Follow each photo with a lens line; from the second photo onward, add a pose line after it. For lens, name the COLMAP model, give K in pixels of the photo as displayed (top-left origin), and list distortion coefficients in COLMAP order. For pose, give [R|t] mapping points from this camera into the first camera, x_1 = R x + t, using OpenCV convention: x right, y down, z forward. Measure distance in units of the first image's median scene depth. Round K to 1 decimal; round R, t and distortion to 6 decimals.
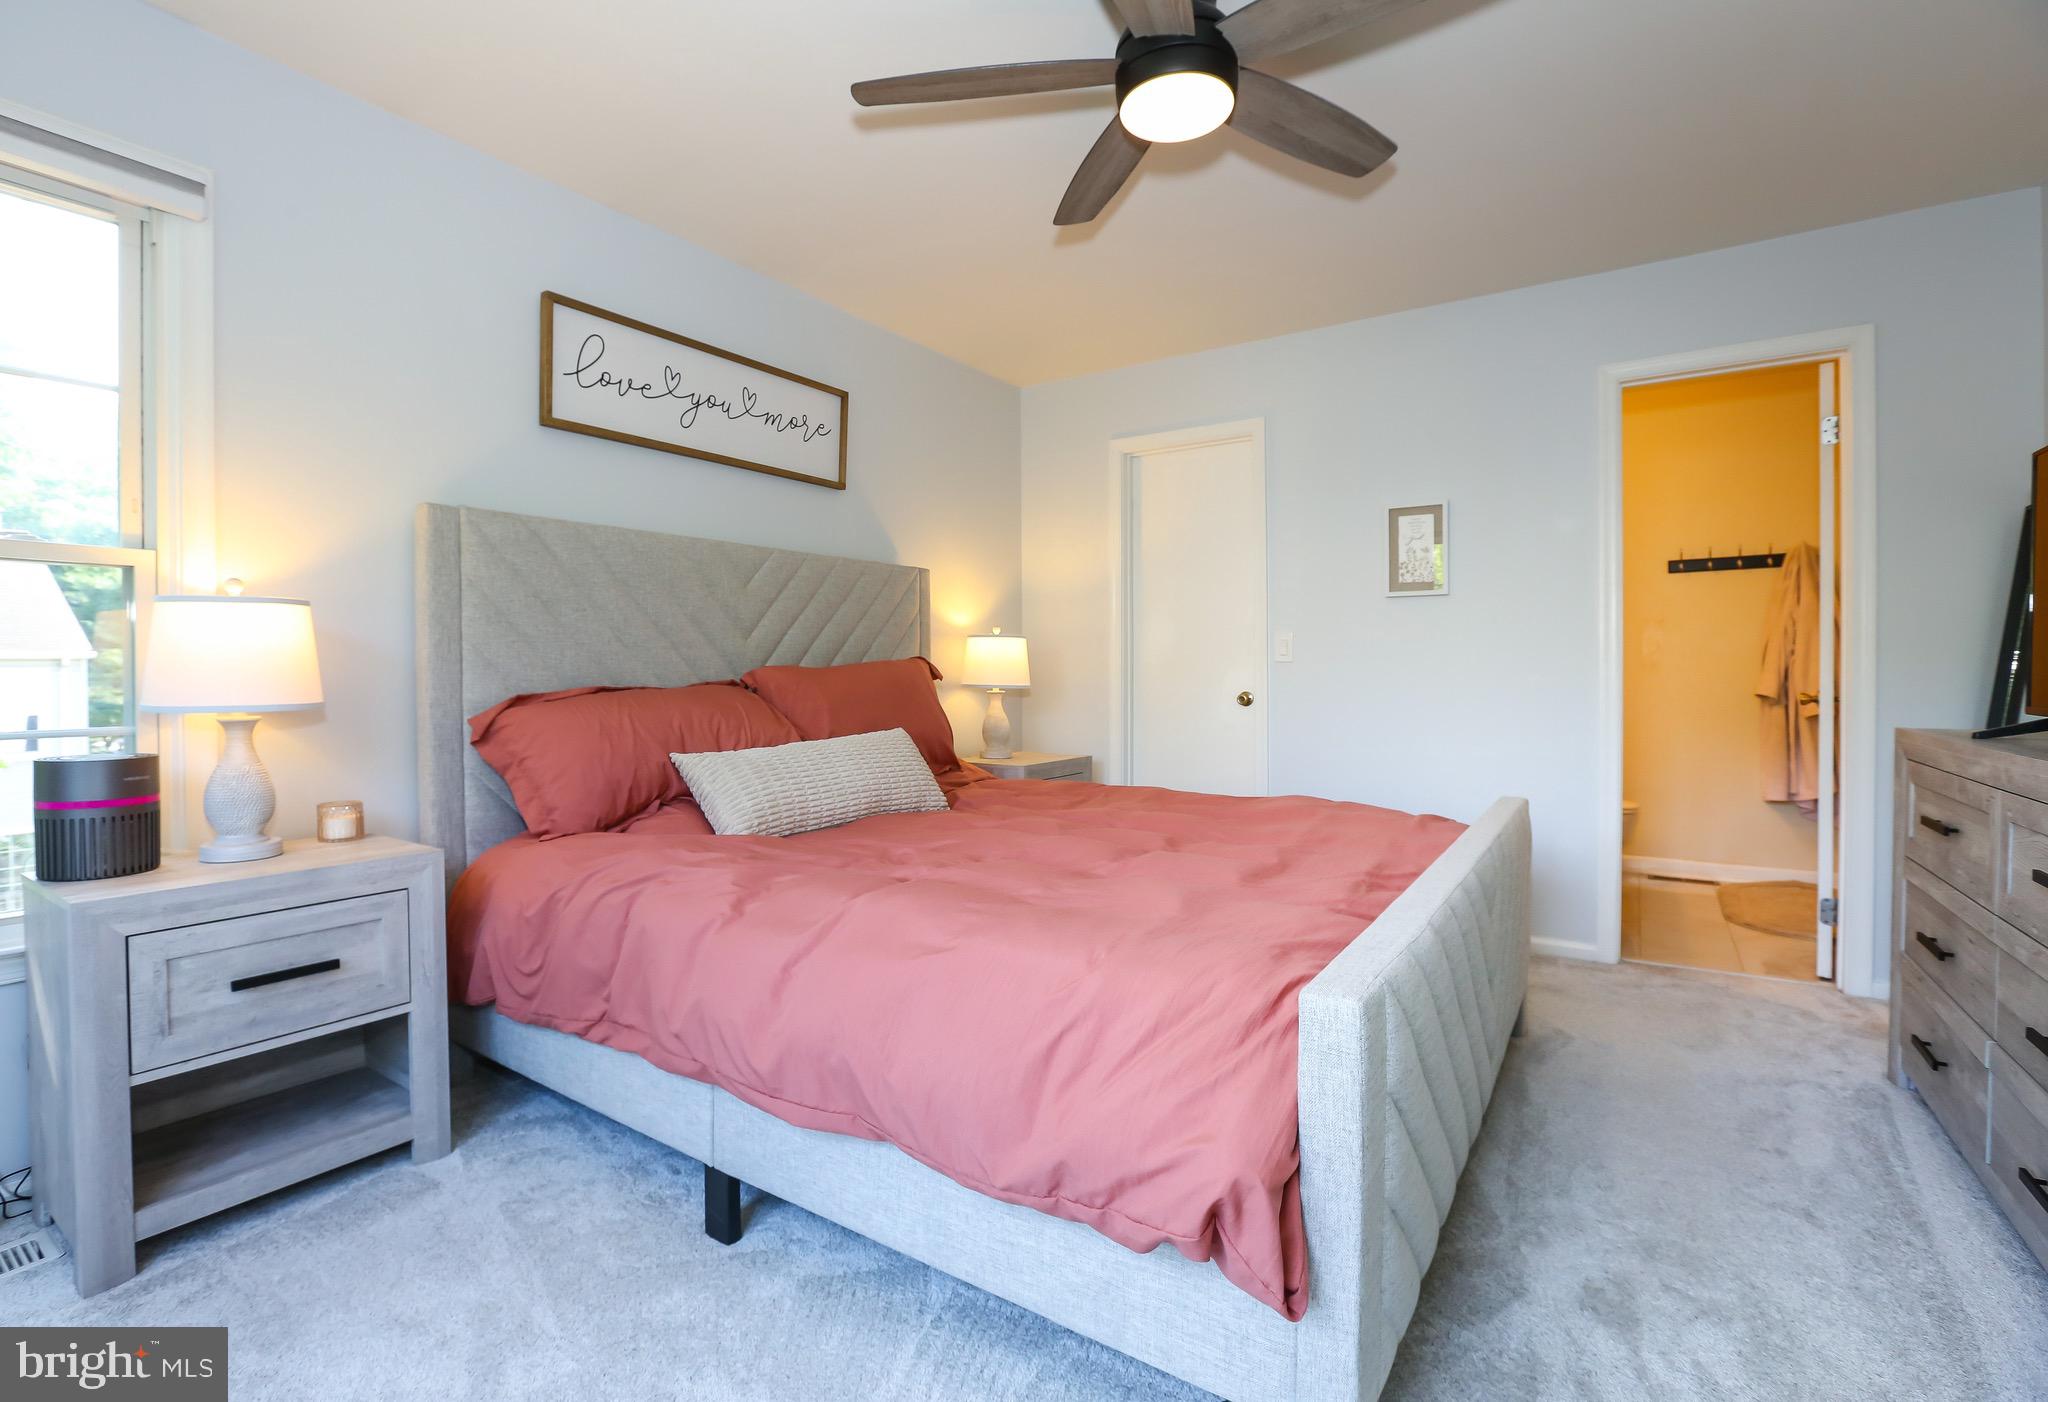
lens RADIAL K [[952.0, 0, 966.0], [0, 952.0, 683.7], [0, 0, 1]] dist [-0.012767, 0.000893]
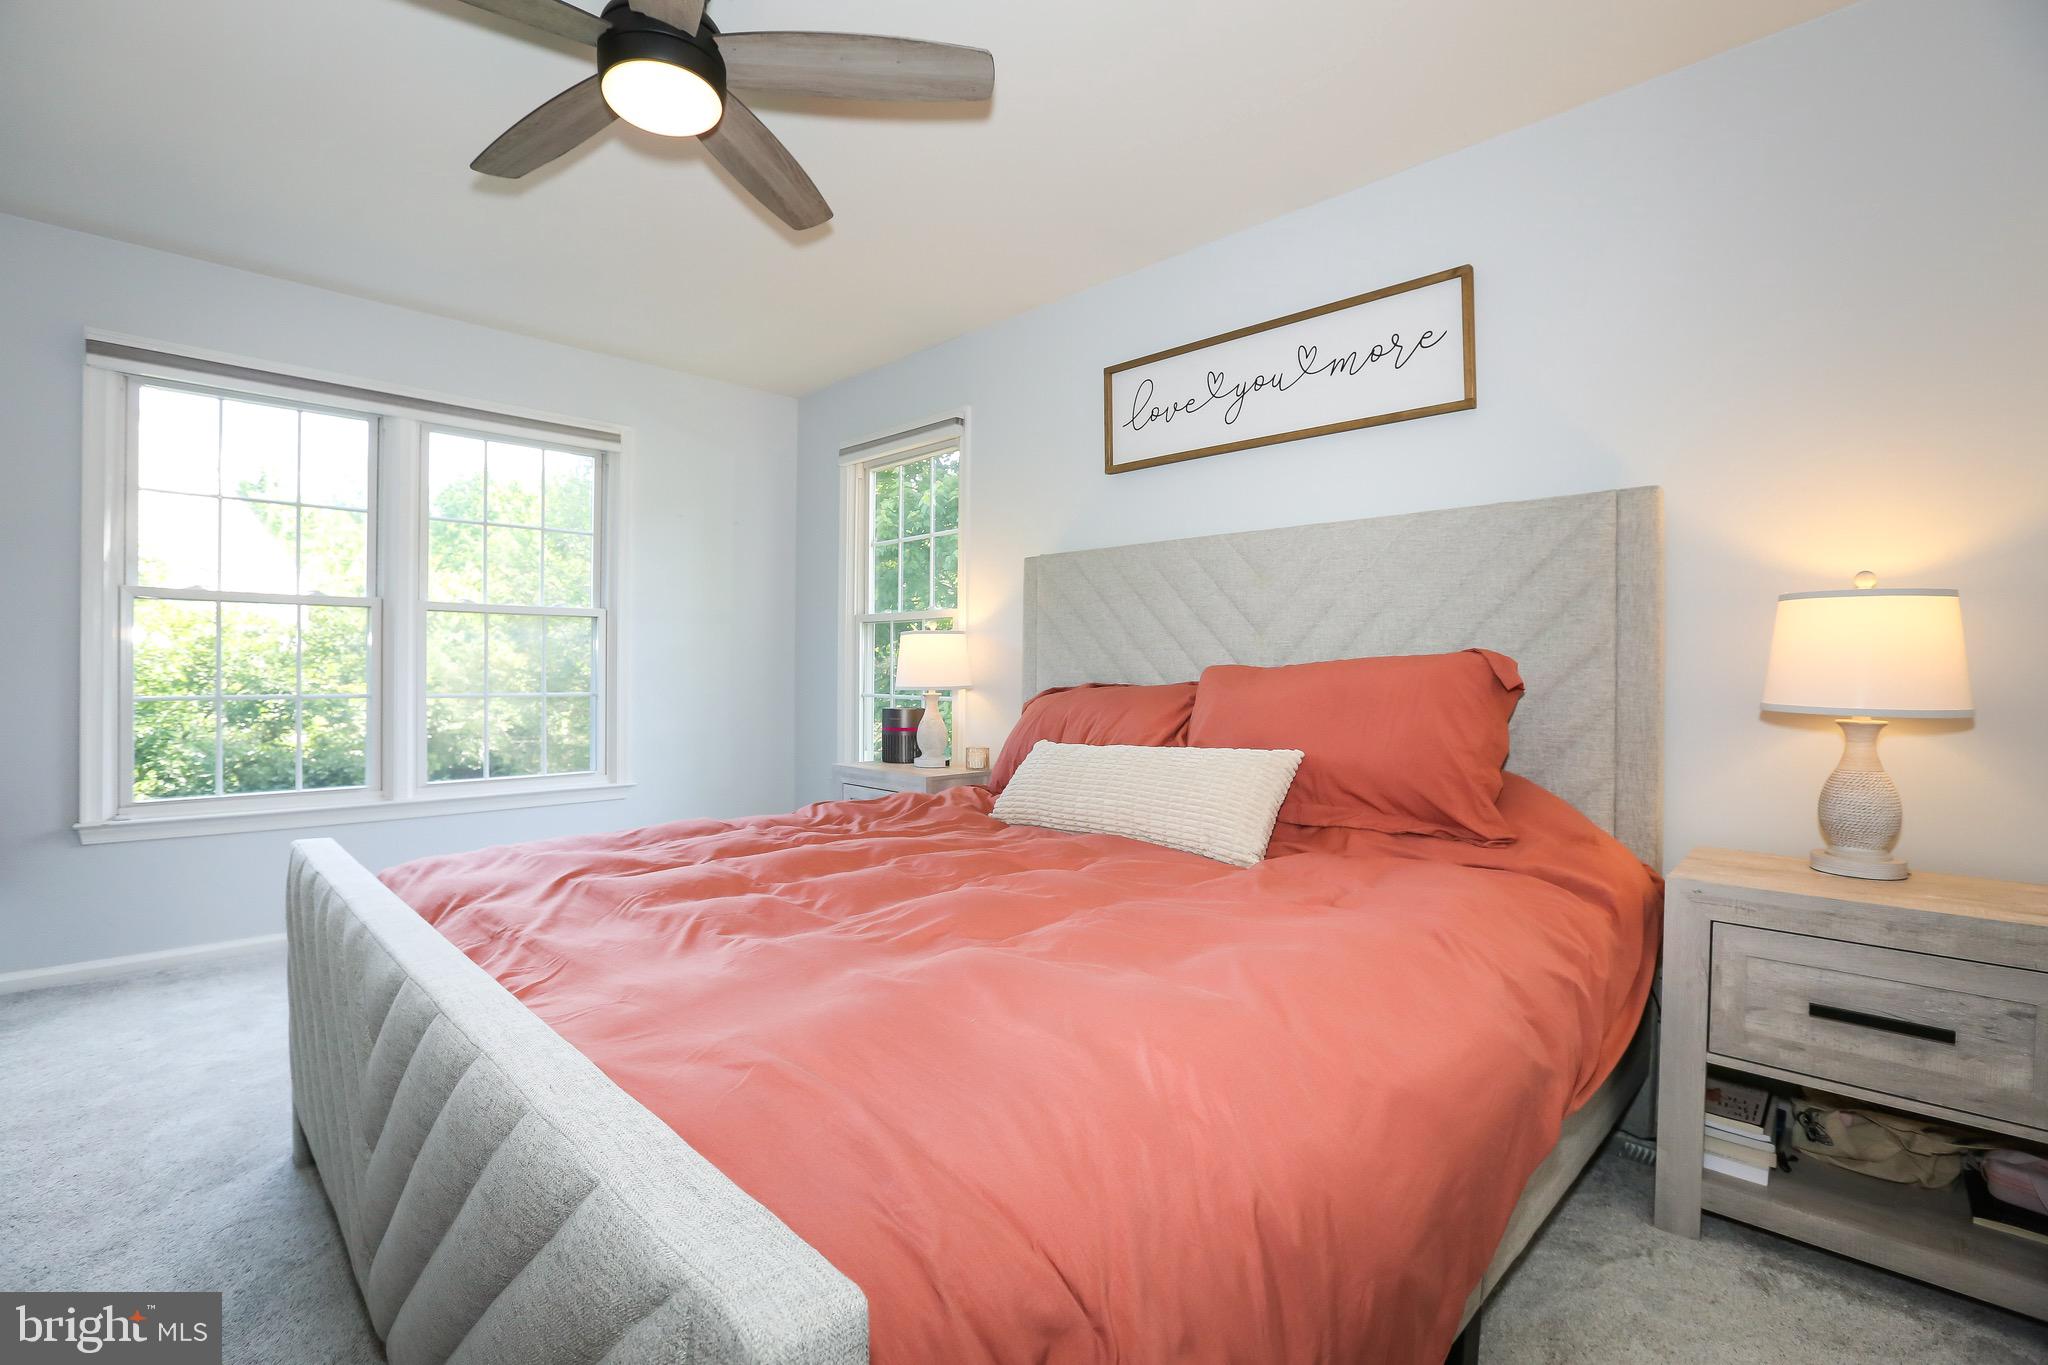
lens RADIAL K [[934.5, 0, 1031.5], [0, 934.5, 676.2], [0, 0, 1]] dist [-0.026522, 0.006786]
pose [[-0.137755, 0.009304, -0.990423, 0.814974], [-0.017905, 0.999769, 0.011882, -0.018514], [0.990304, 0.019371, -0.137557, 1.101816]]
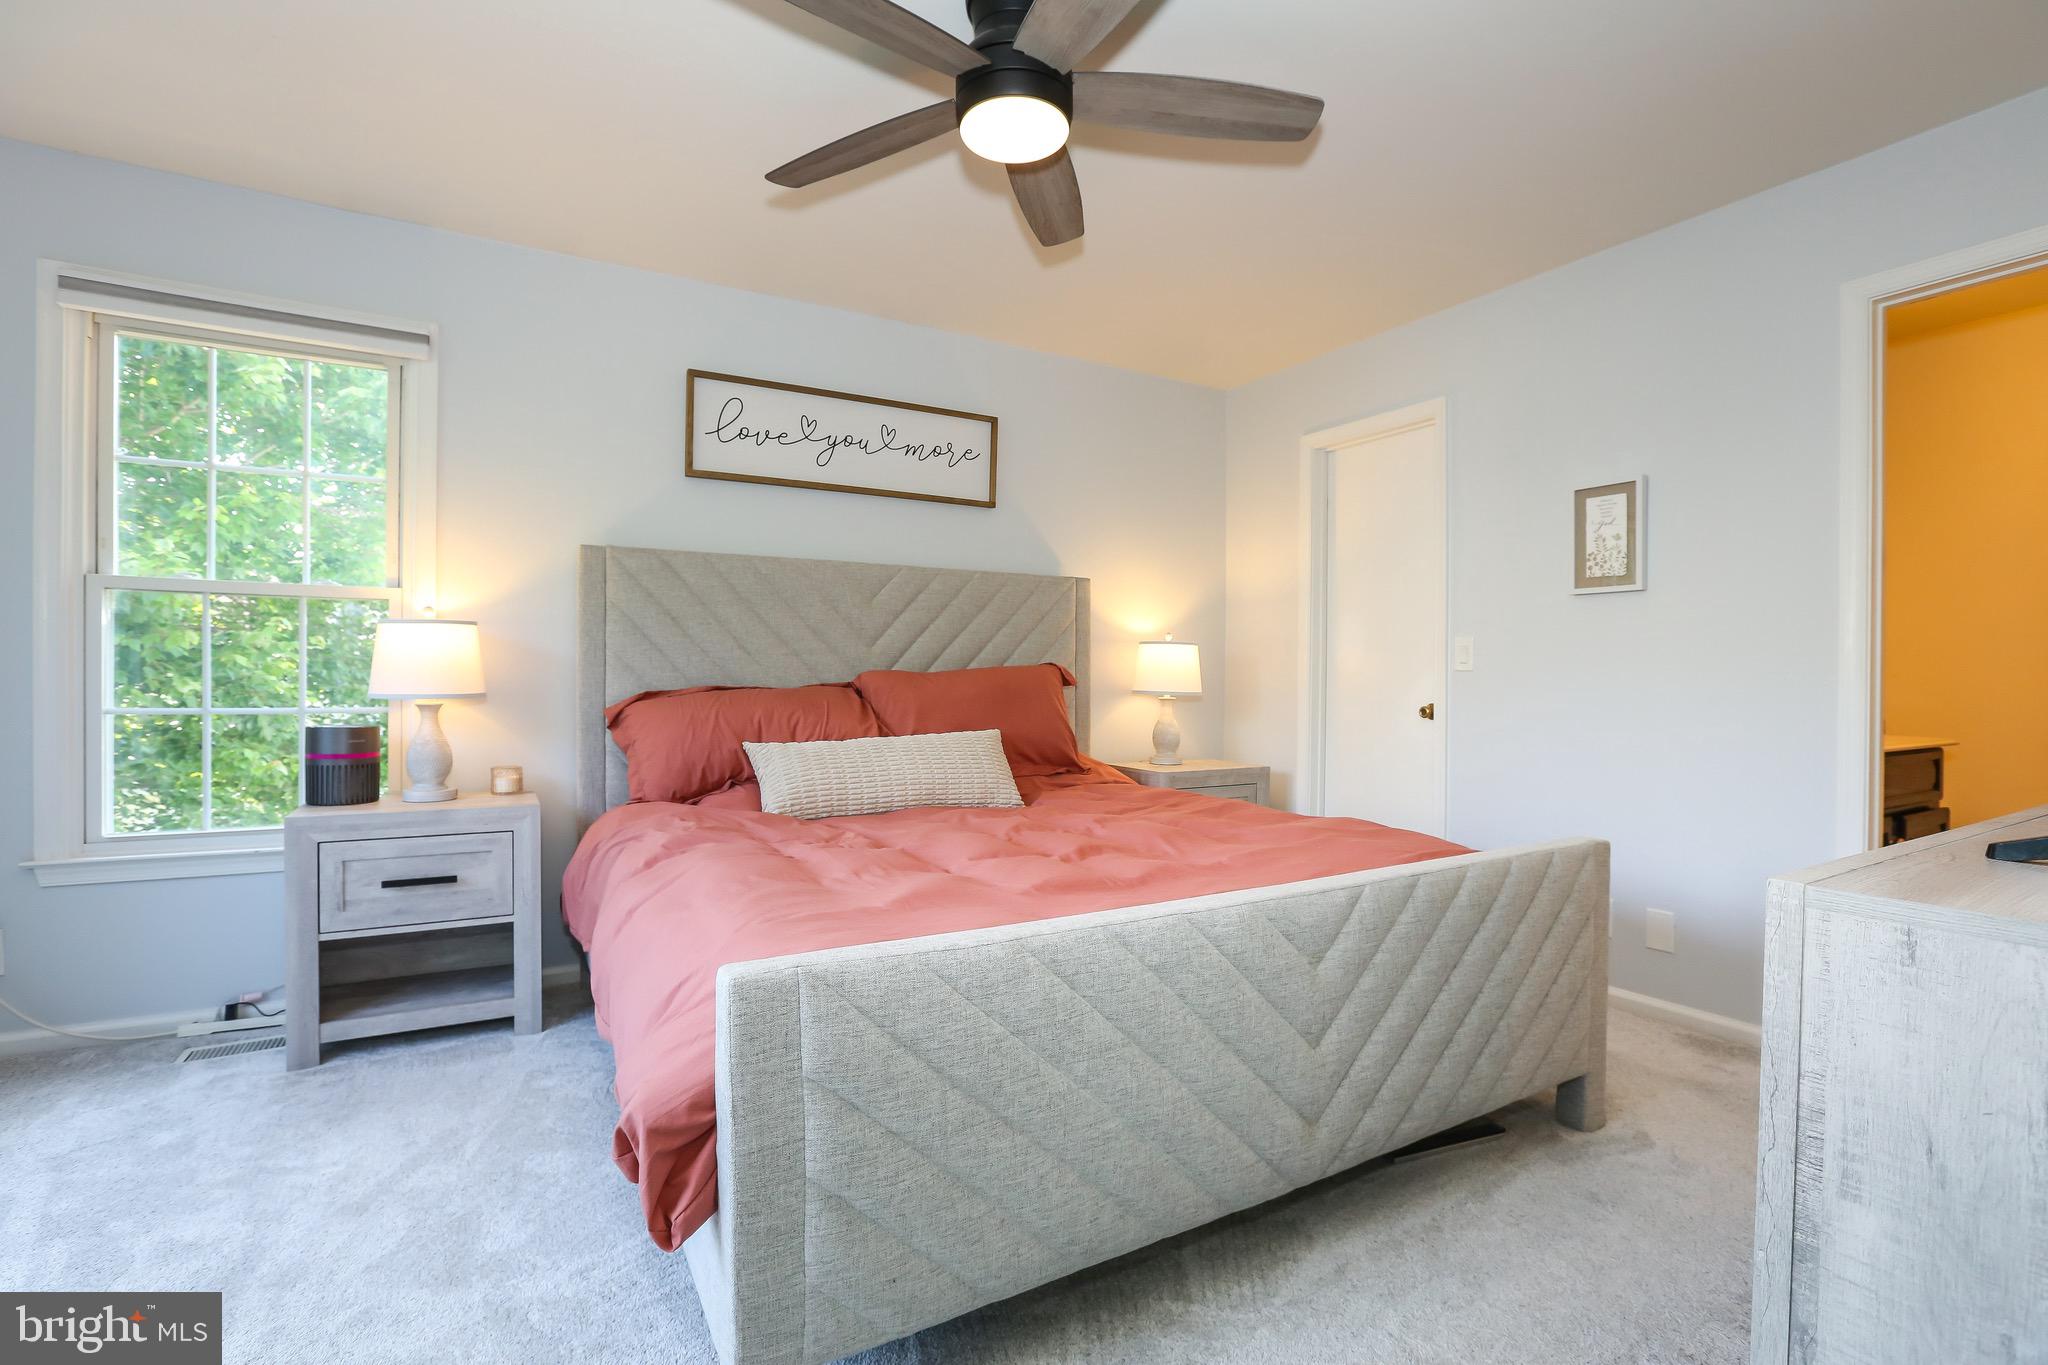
lens RADIAL K [[934.5, 0, 1013.9], [0, 934.5, 683.4], [0, 0, 1]] dist [-0.026522, 0.006786]
pose [[0.907956, 0.014860, -0.418802, 0.477760], [-0.017026, 0.999854, -0.001436, -0.004869], [0.418719, 0.008434, 0.908077, 0.068674]]
